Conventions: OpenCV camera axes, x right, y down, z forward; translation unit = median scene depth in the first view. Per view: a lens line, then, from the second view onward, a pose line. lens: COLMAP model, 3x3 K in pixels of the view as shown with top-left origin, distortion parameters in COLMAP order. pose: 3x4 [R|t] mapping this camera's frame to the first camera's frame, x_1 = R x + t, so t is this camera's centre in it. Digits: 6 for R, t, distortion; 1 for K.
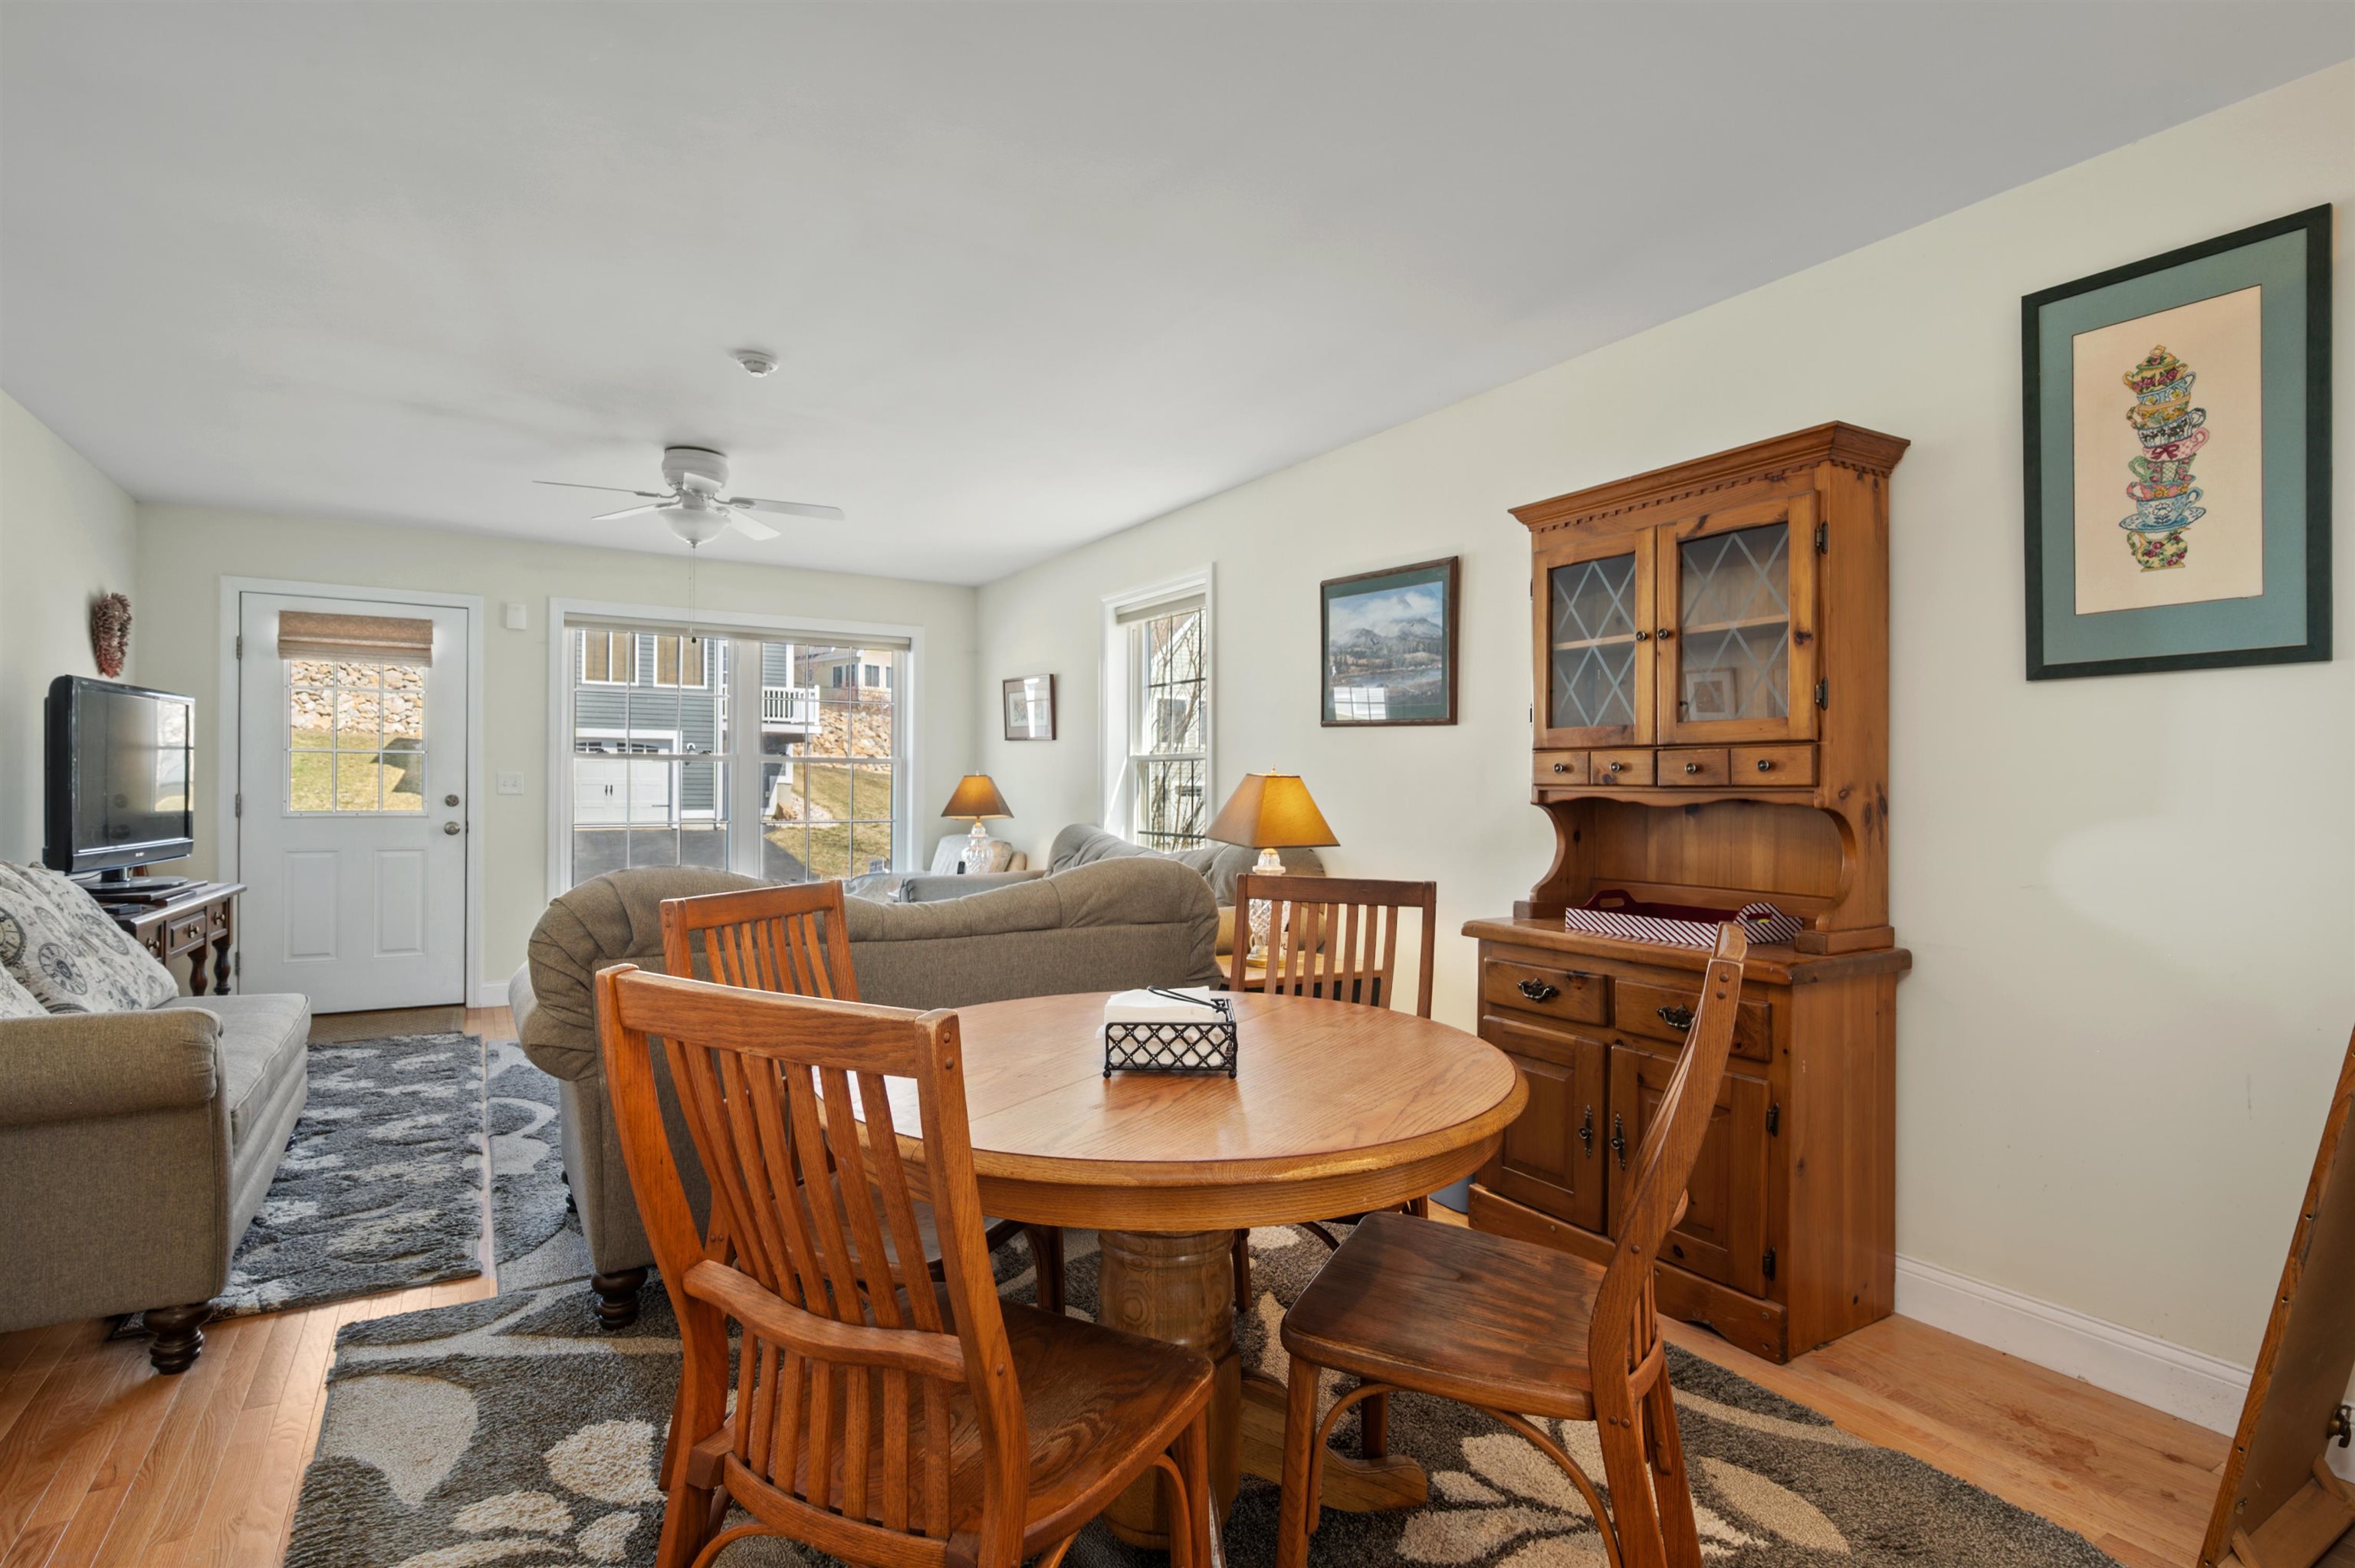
lens RADIAL K [[1158.7, 0, 1178.0], [0, 1158.7, 781.8], [0, 0, 1]] dist [-0.001421, 0.000126]
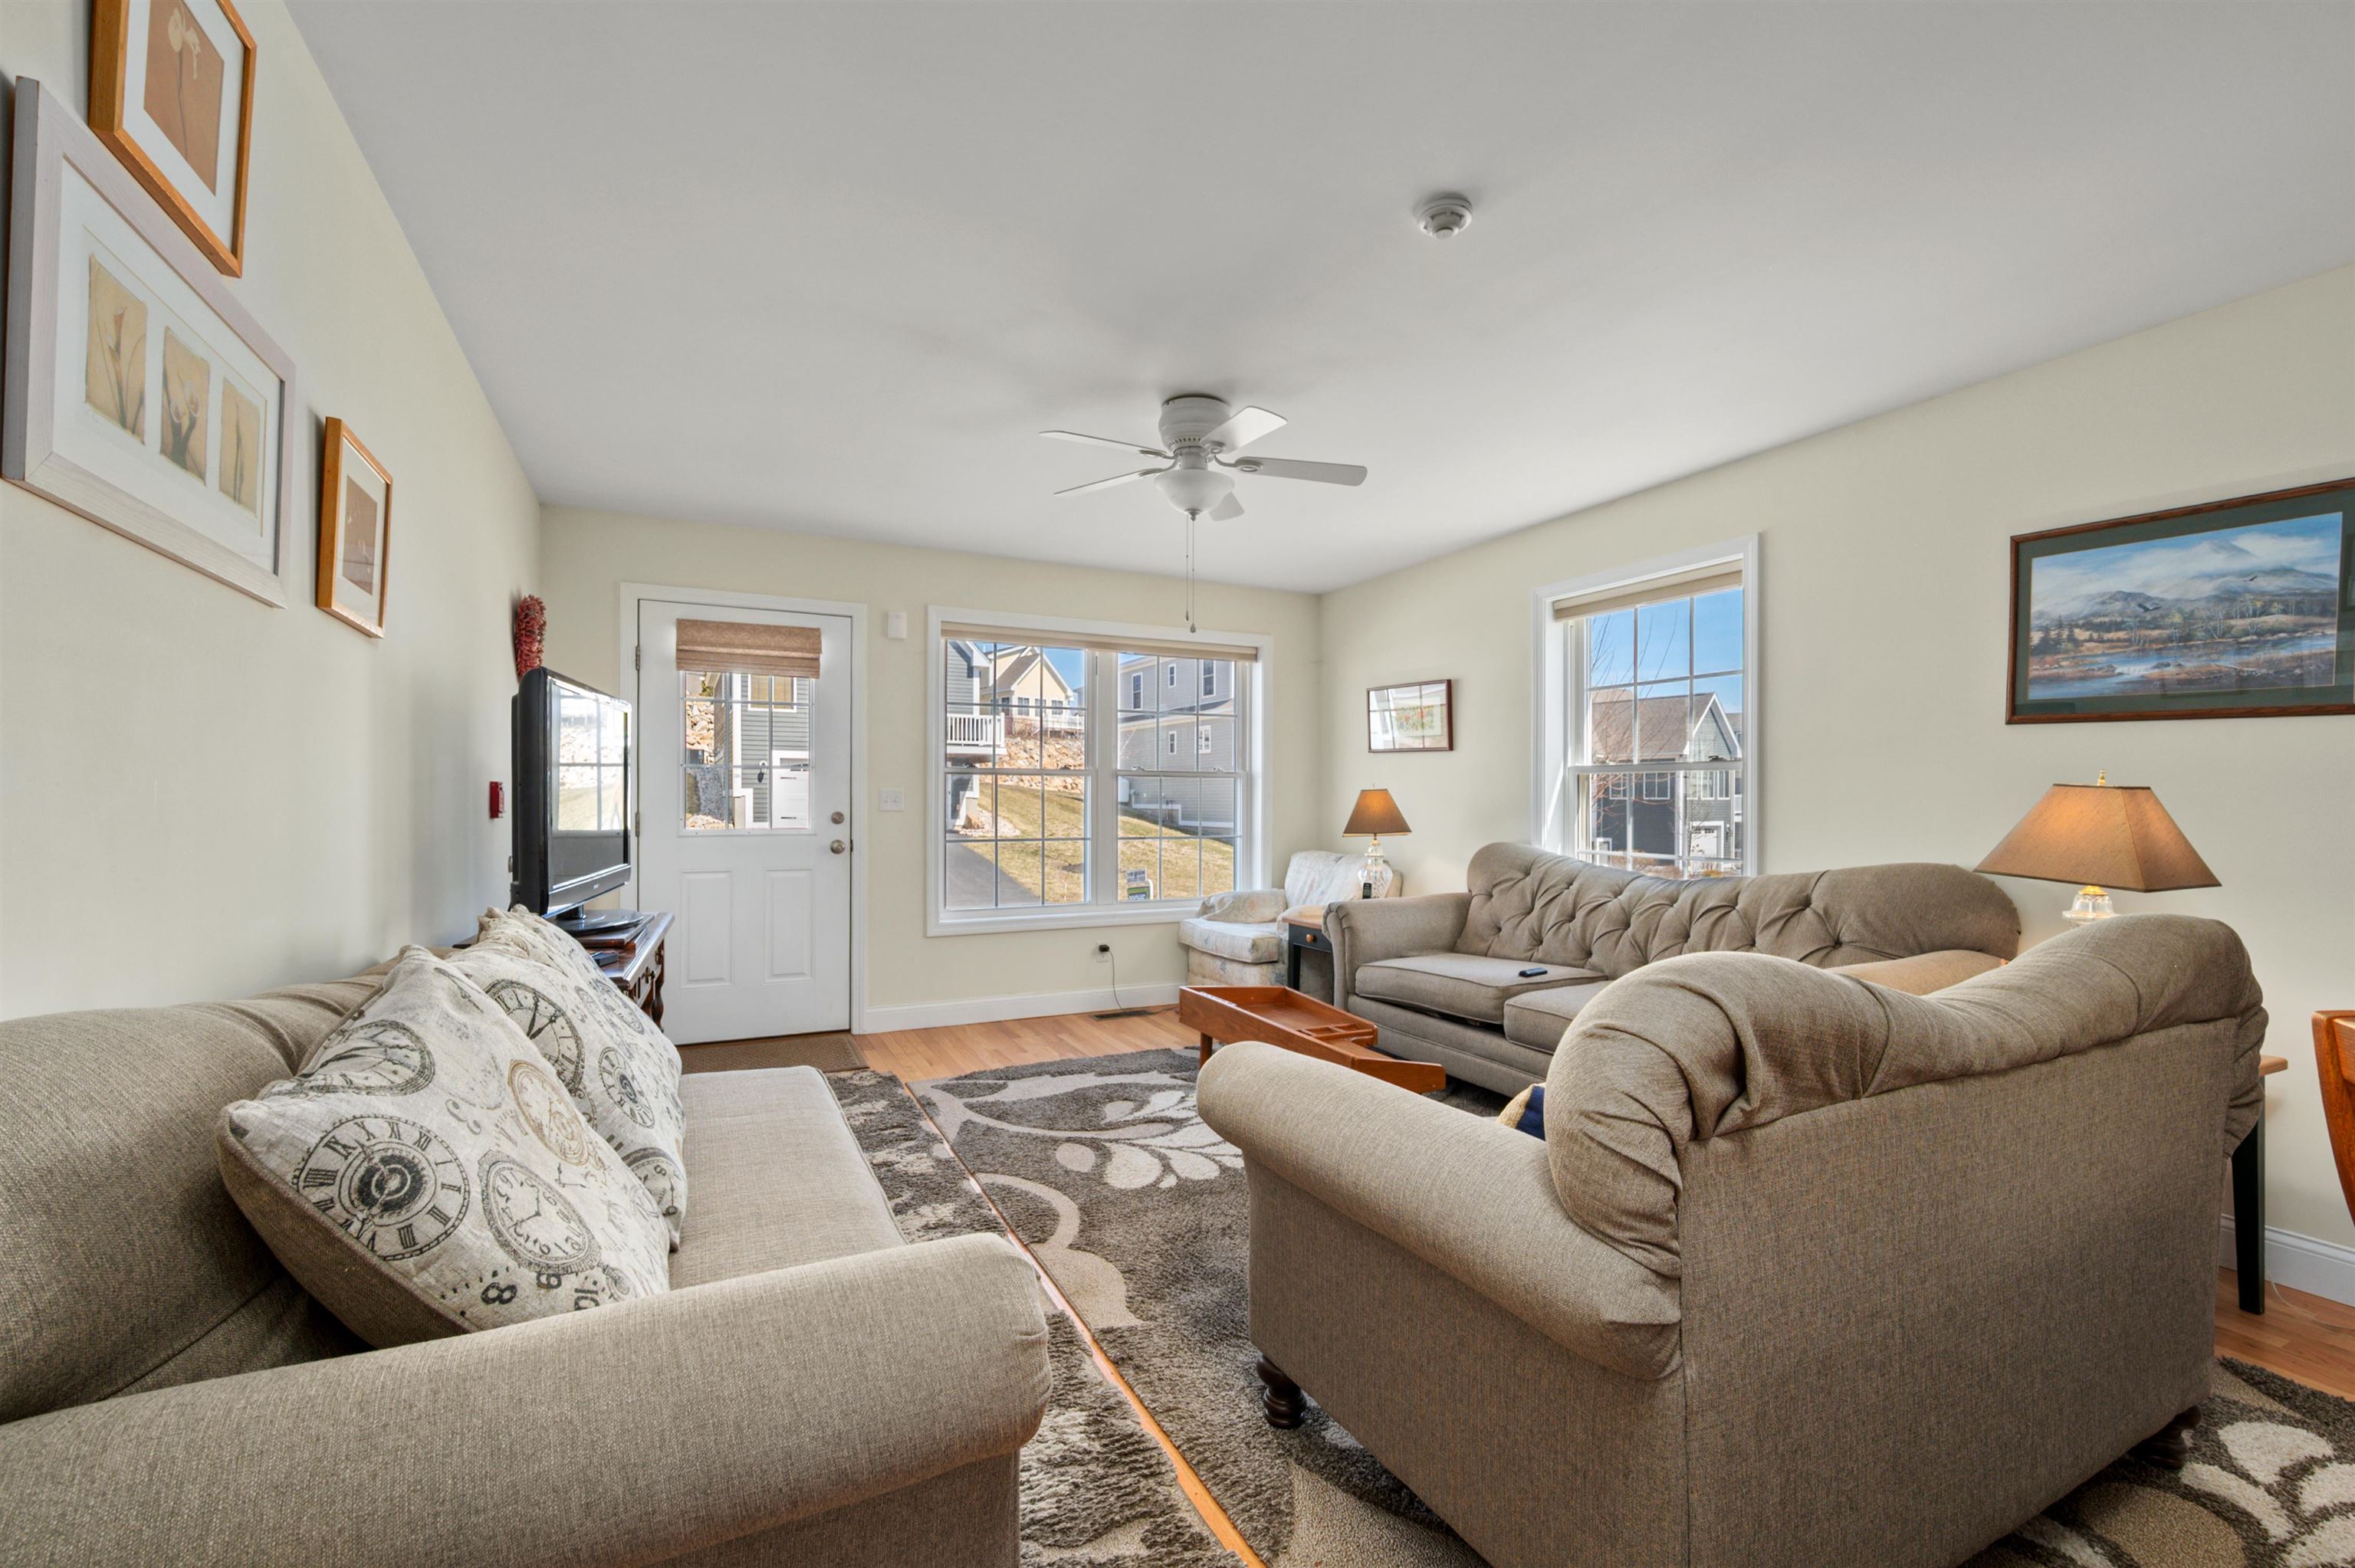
lens RADIAL K [[982.2, 0, 1175.4], [0, 982.2, 795.4], [0, 0, 1]] dist [0.001697, 0.000205]
pose [[0.996069, -0.003793, -0.088502, -0.562321], [0.003805, 0.999993, -0.000030, -0.002840], [0.088501, -0.000307, 0.996076, 0.440018]]
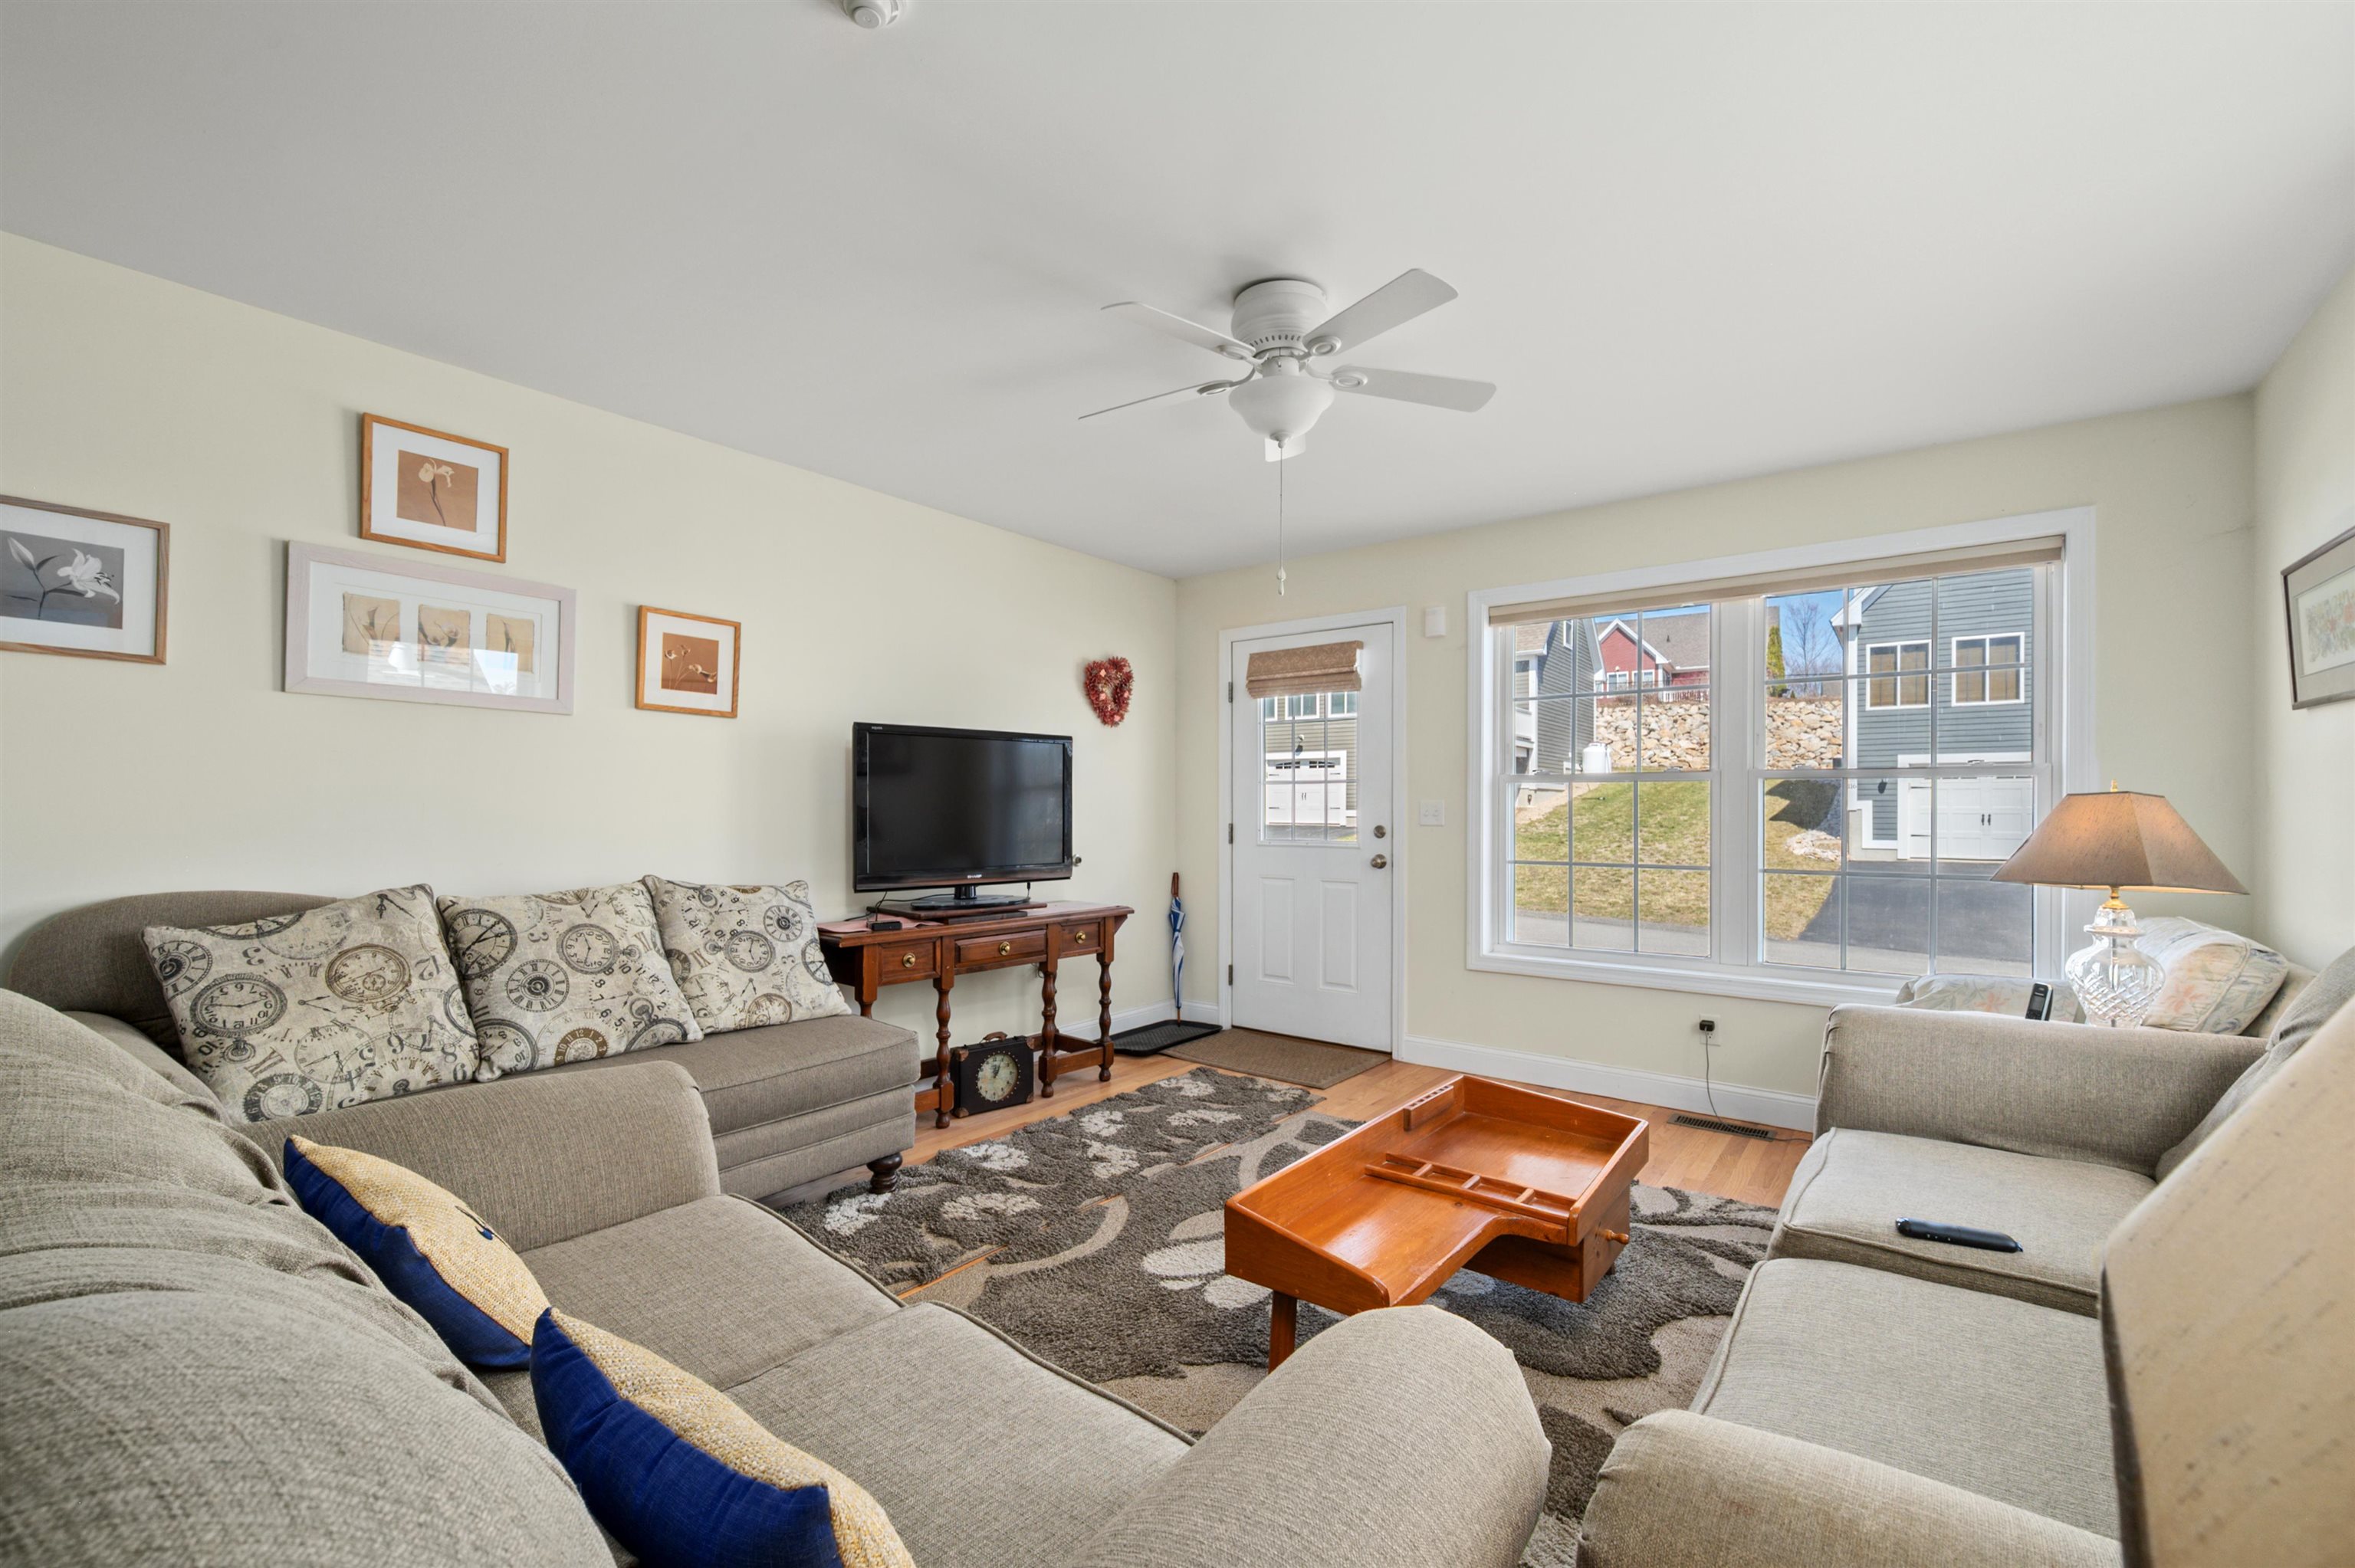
lens RADIAL K [[985.8, 0, 1175.2], [0, 985.8, 803.3], [0, 0, 1]] dist [-0.000106, 0.000015]
pose [[0.350687, -0.011011, -0.936428, 0.112740], [0.003324, 0.999939, -0.010513, 0.001909], [0.936487, 0.000574, 0.350702, 1.154021]]
